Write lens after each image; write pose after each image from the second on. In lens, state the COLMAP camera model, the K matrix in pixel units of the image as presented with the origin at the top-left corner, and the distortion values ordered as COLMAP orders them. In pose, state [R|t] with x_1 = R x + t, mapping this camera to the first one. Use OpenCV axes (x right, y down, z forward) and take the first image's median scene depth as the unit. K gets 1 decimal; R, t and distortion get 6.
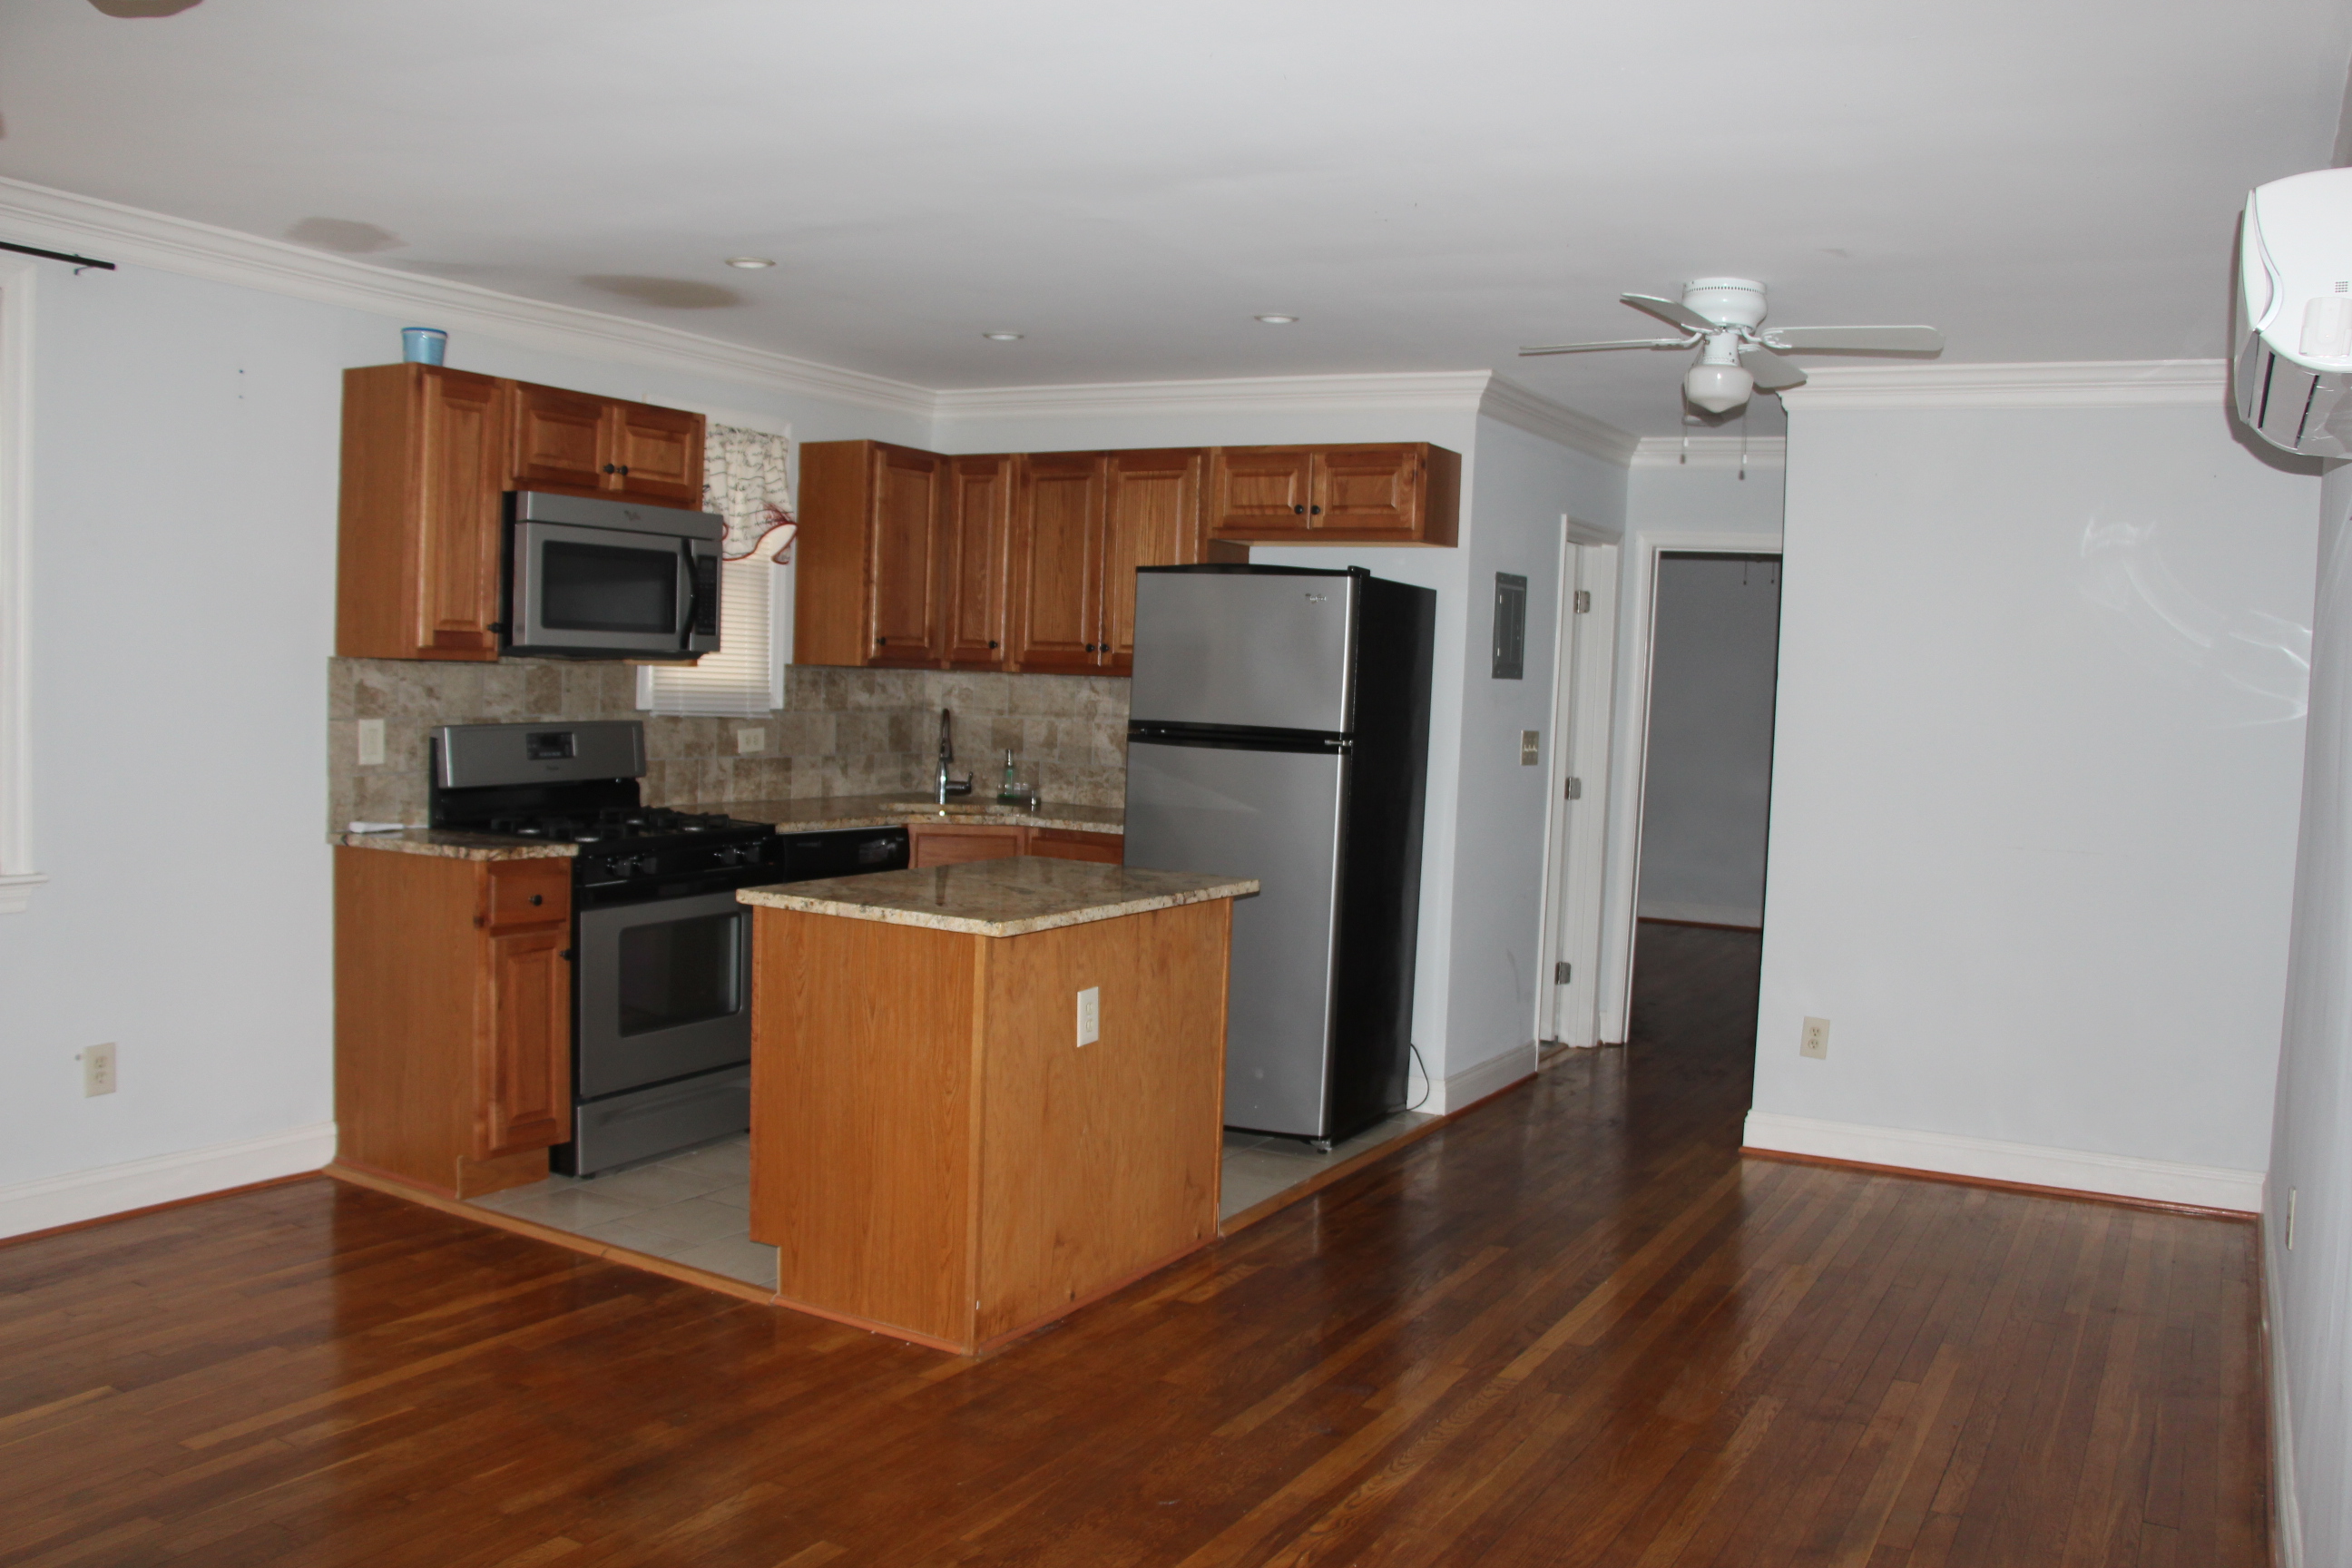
lens RADIAL K [[1934.5, 0, 1202.3], [0, 1934.5, 792.9], [0, 0, 1]] dist [-0.182418, 0.144257]
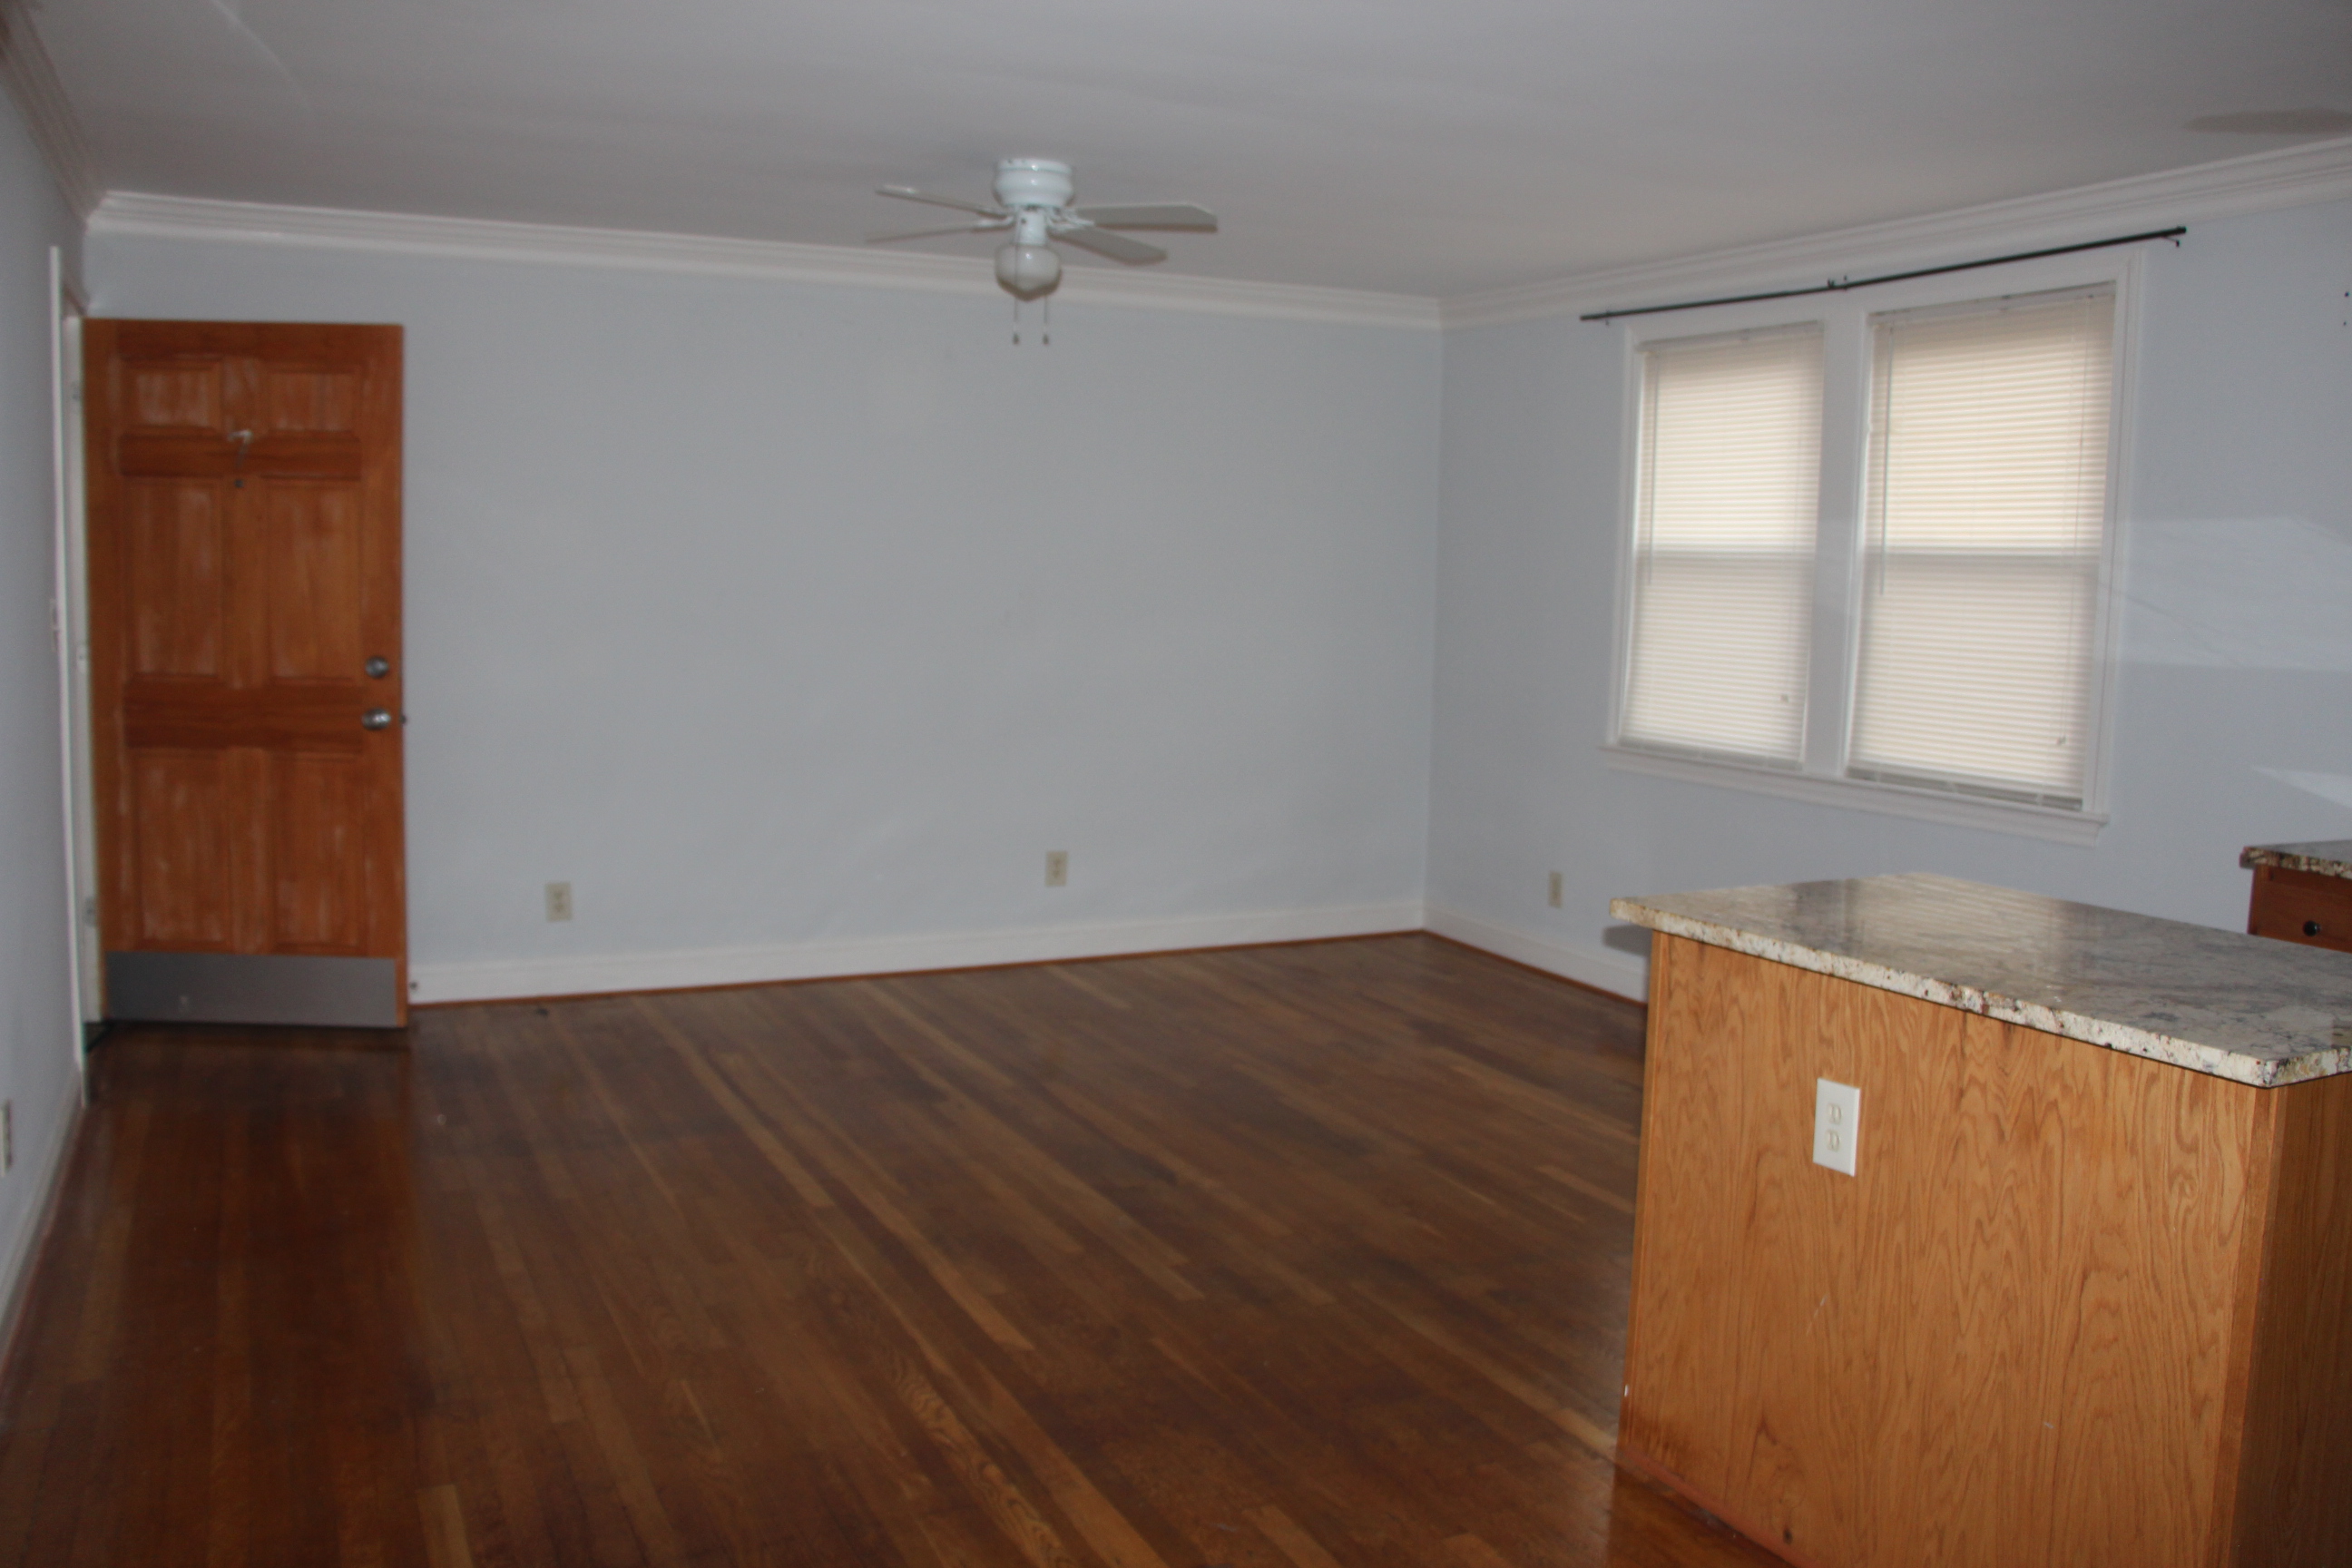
lens RADIAL K [[1934.5, 0, 1171.4], [0, 1934.5, 750.5], [0, 0, 1]] dist [-0.182418, 0.144257]
pose [[-0.569761, 0.024621, -0.821442, 0.435662], [-0.097154, 0.990524, 0.097075, -0.034714], [0.816048, 0.135116, -0.561970, 0.878341]]
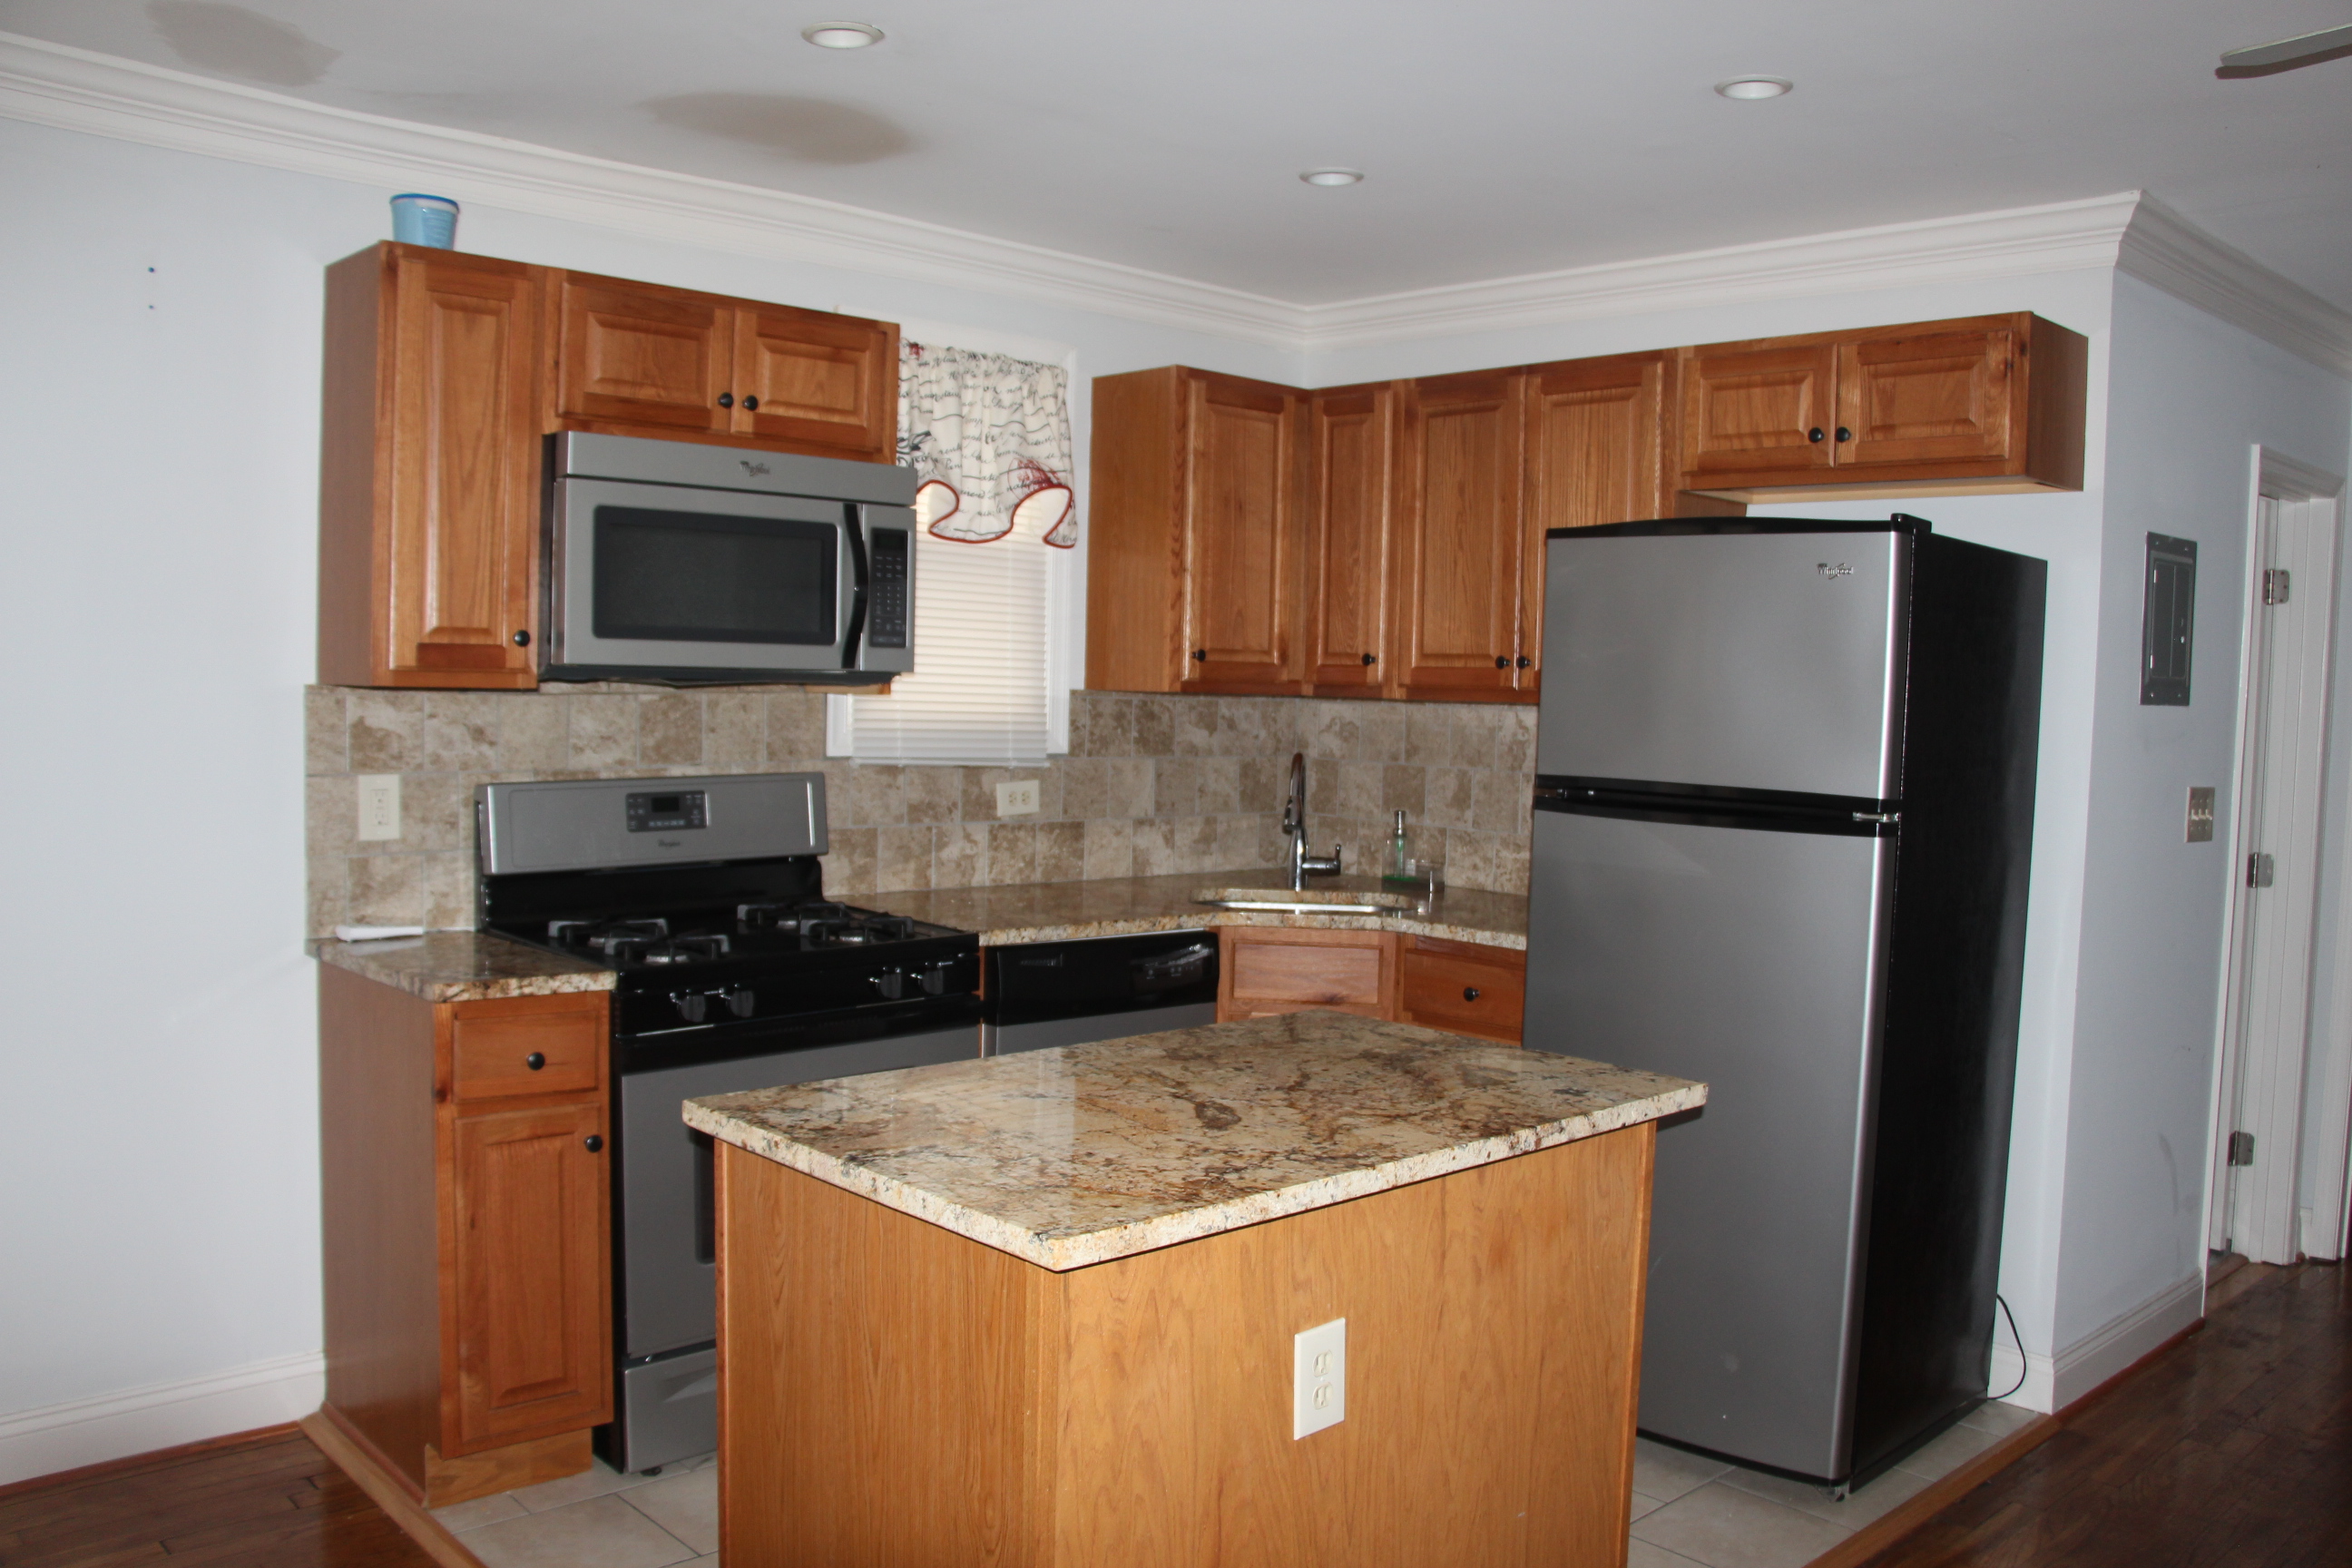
lens RADIAL K [[1934.5, 0, 1191.1], [0, 1934.5, 786.6], [0, 0, 1]] dist [-0.182418, 0.144257]
pose [[0.954538, 0.003494, -0.298069, 0.043148], [-0.008754, 0.999829, -0.016314, -0.023668], [0.297961, 0.018182, 0.954405, 0.388440]]
